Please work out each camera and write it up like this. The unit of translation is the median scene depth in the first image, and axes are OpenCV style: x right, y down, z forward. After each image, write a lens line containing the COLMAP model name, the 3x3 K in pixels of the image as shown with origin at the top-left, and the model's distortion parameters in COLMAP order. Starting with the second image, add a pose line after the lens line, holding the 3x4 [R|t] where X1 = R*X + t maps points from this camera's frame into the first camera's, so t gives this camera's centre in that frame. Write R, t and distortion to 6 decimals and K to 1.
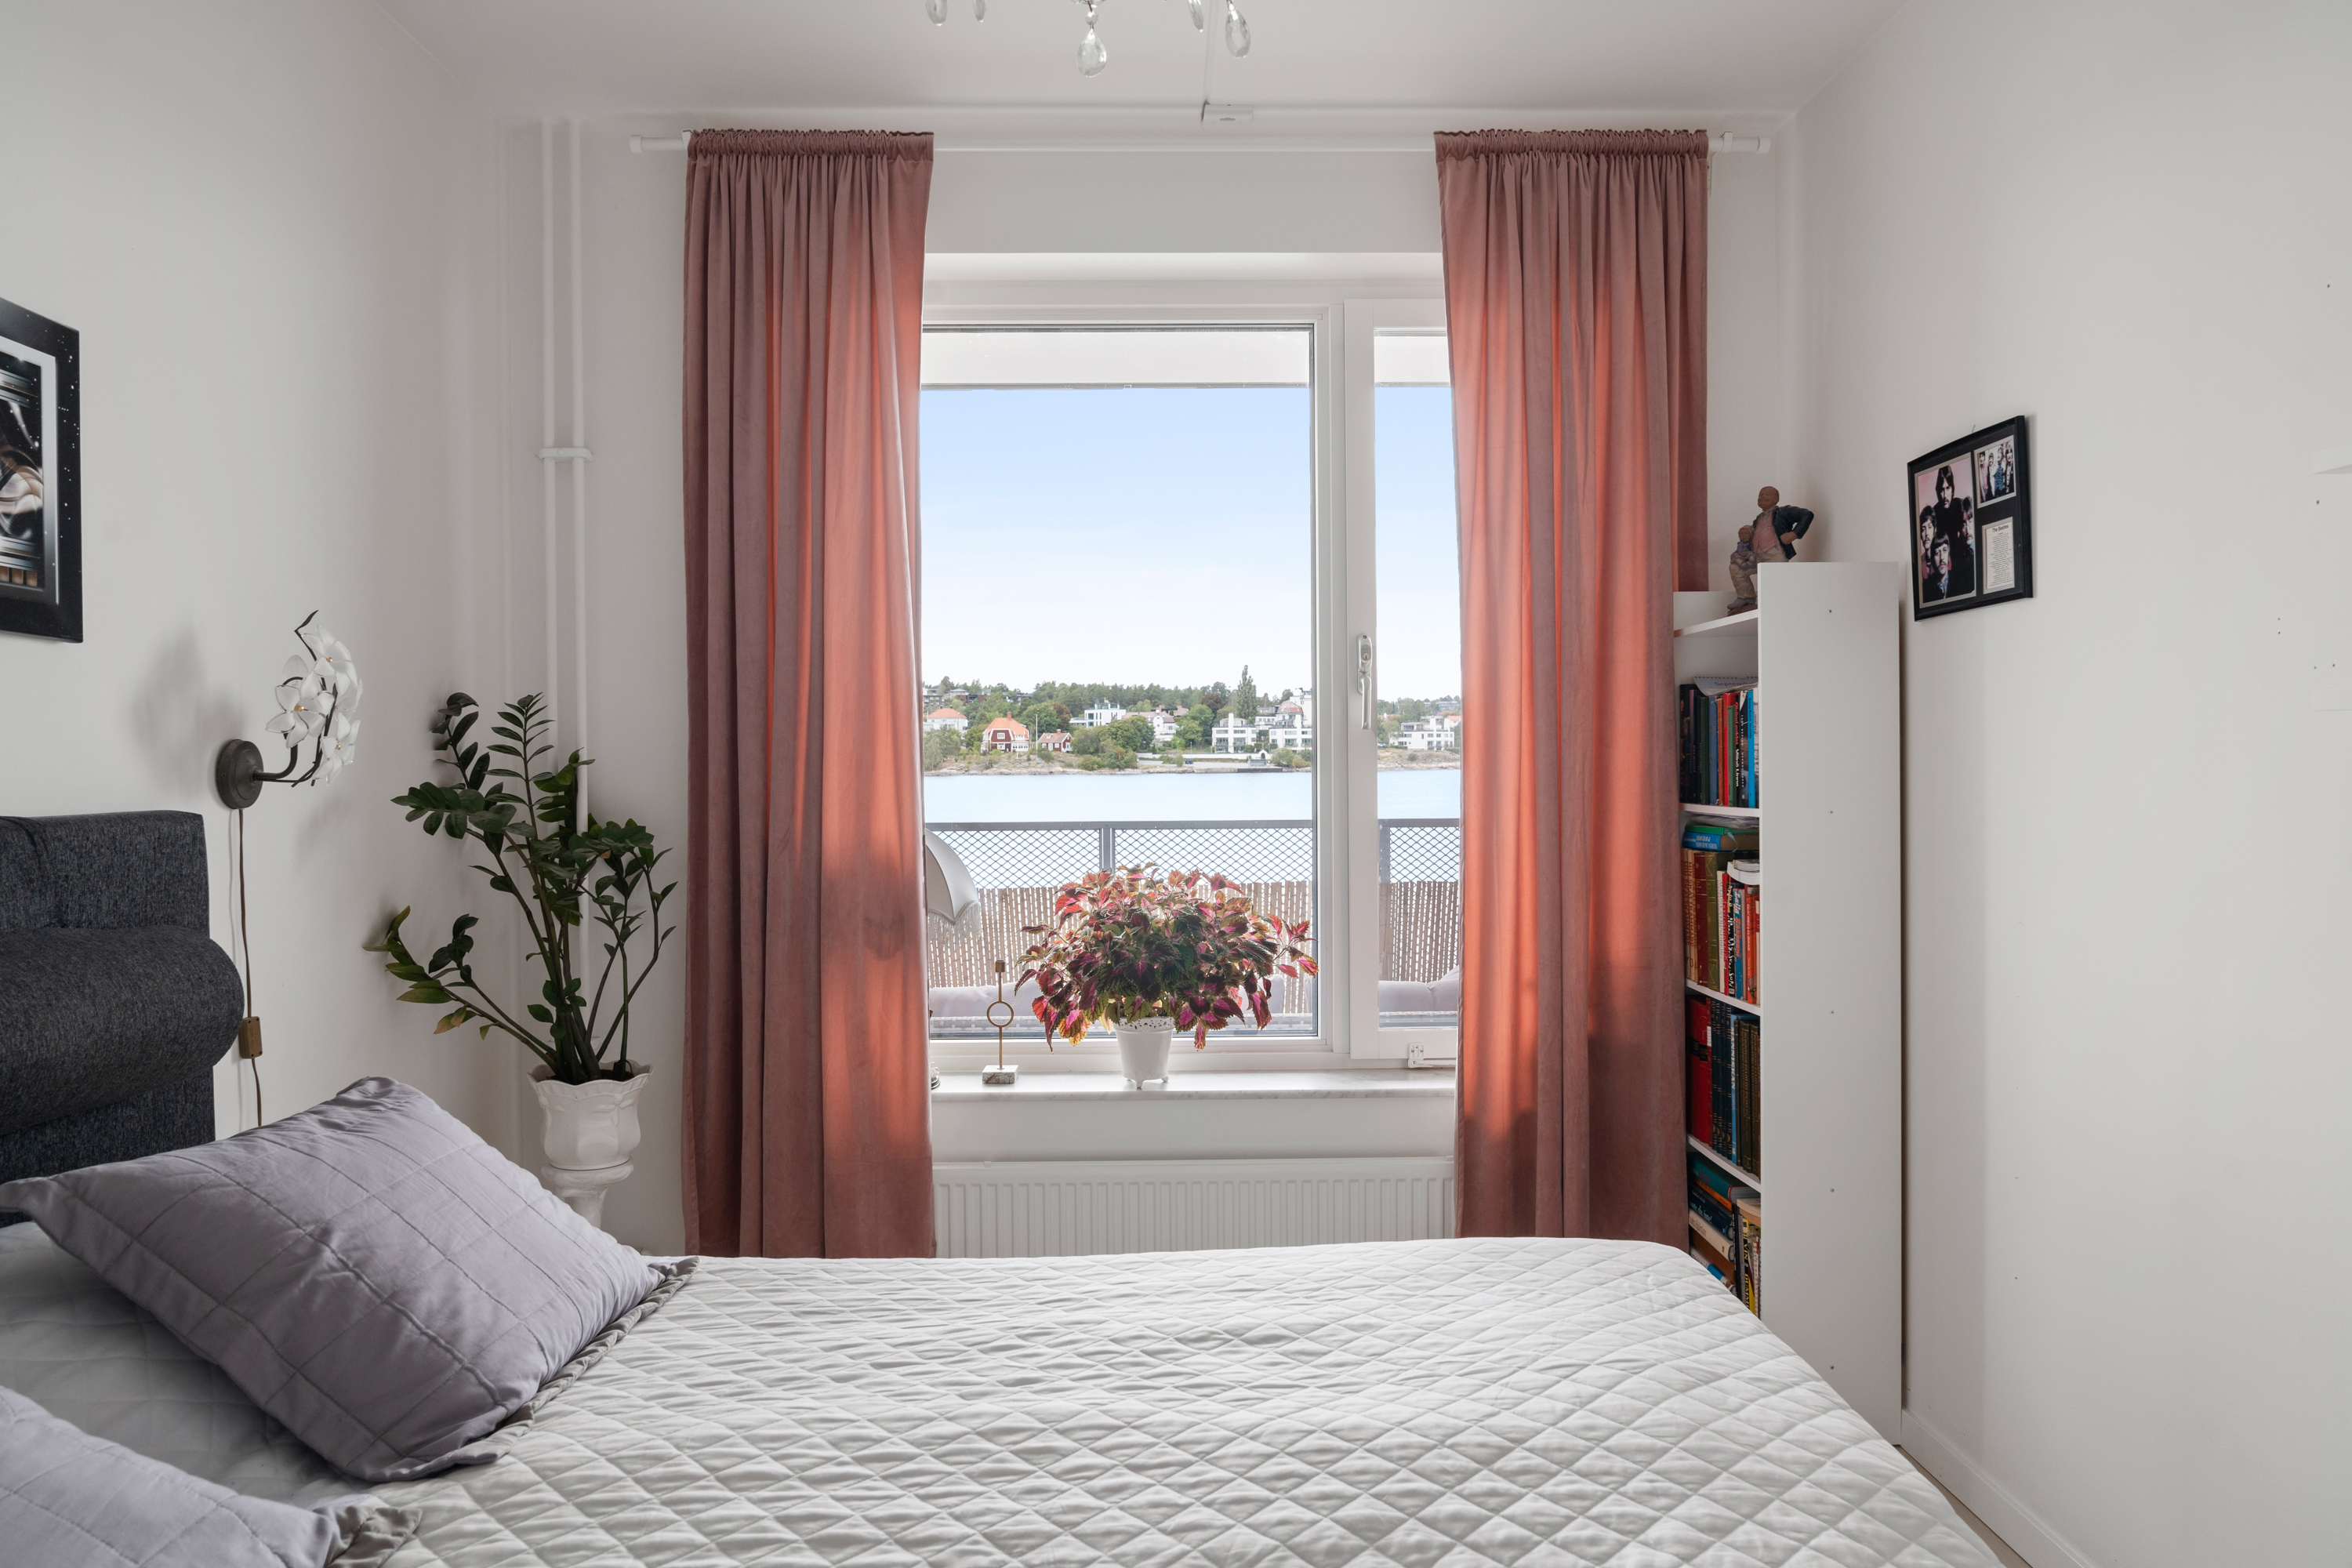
lens RADIAL K [[1592.5, 0, 1187.2], [0, 1592.5, 773.9], [0, 0, 1]] dist [-0.040376, 0.019598]
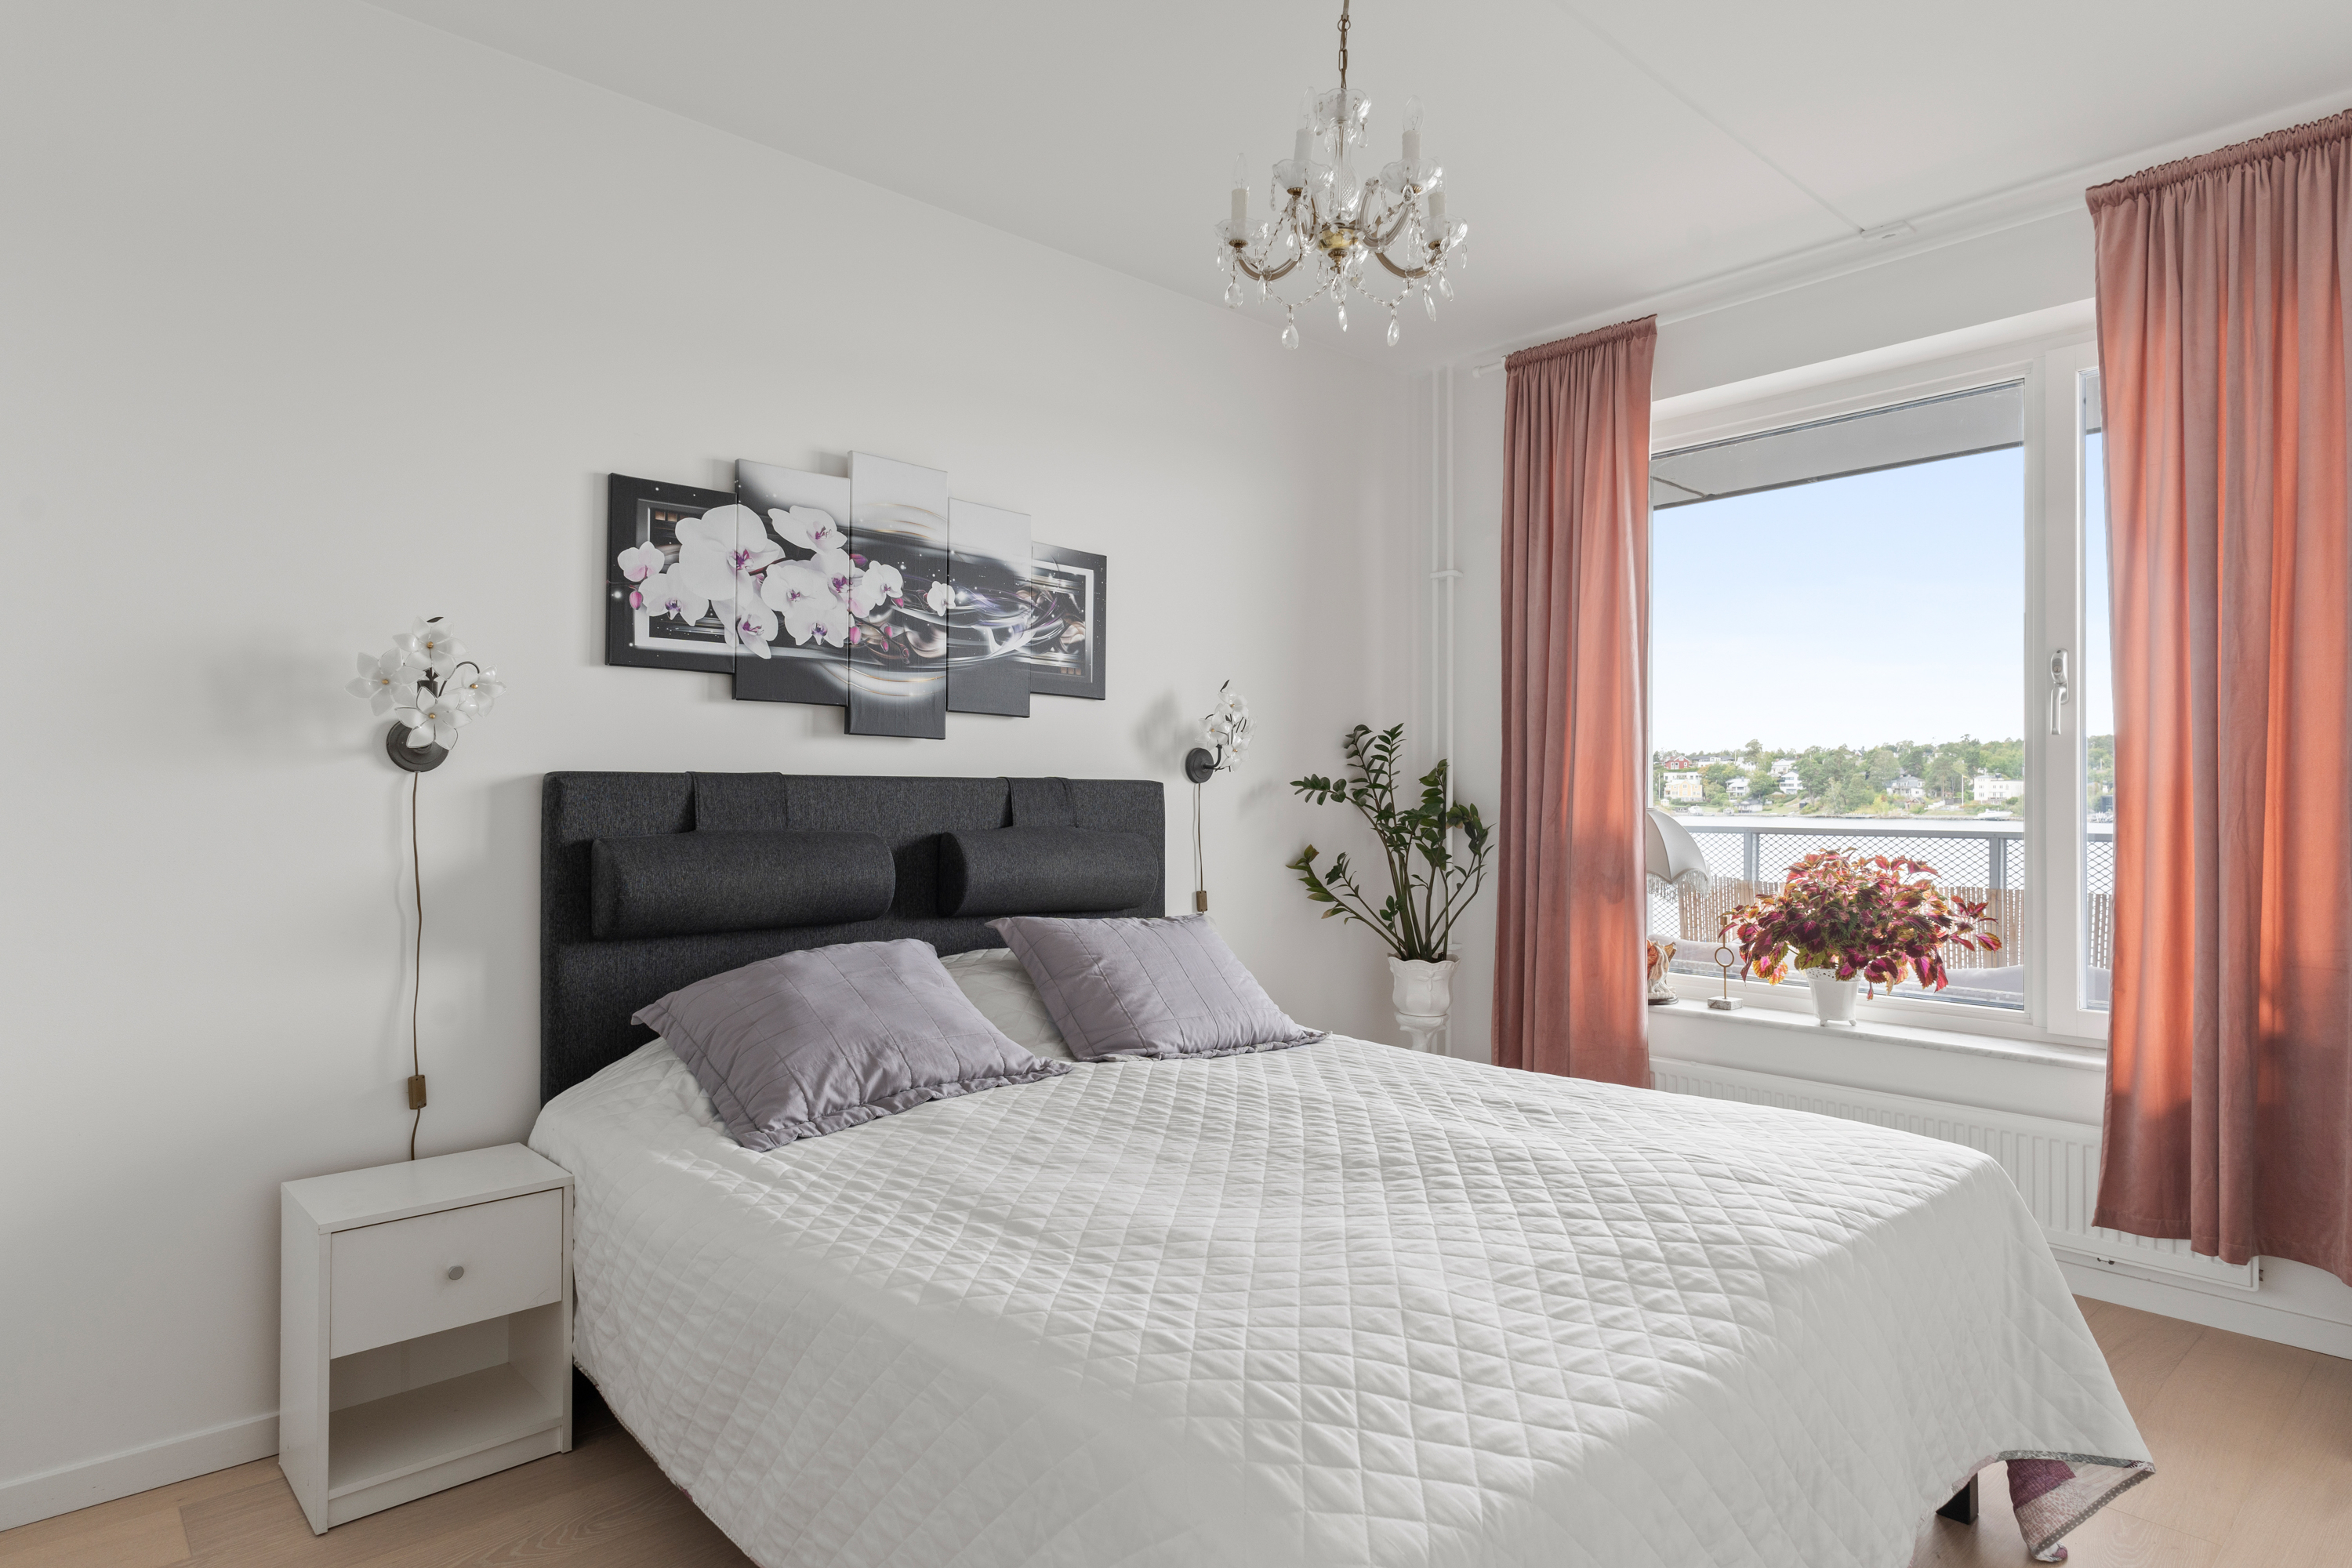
lens RADIAL K [[1270.8, 0, 1176.0], [0, 1270.8, 784.0], [0, 0, 1]] dist [-0.003721, -0.000409]
pose [[0.663146, 0.001851, -0.748488, 0.430632], [-0.018231, 0.999740, -0.013680, 0.034615], [0.748268, 0.022718, 0.663007, -0.053587]]
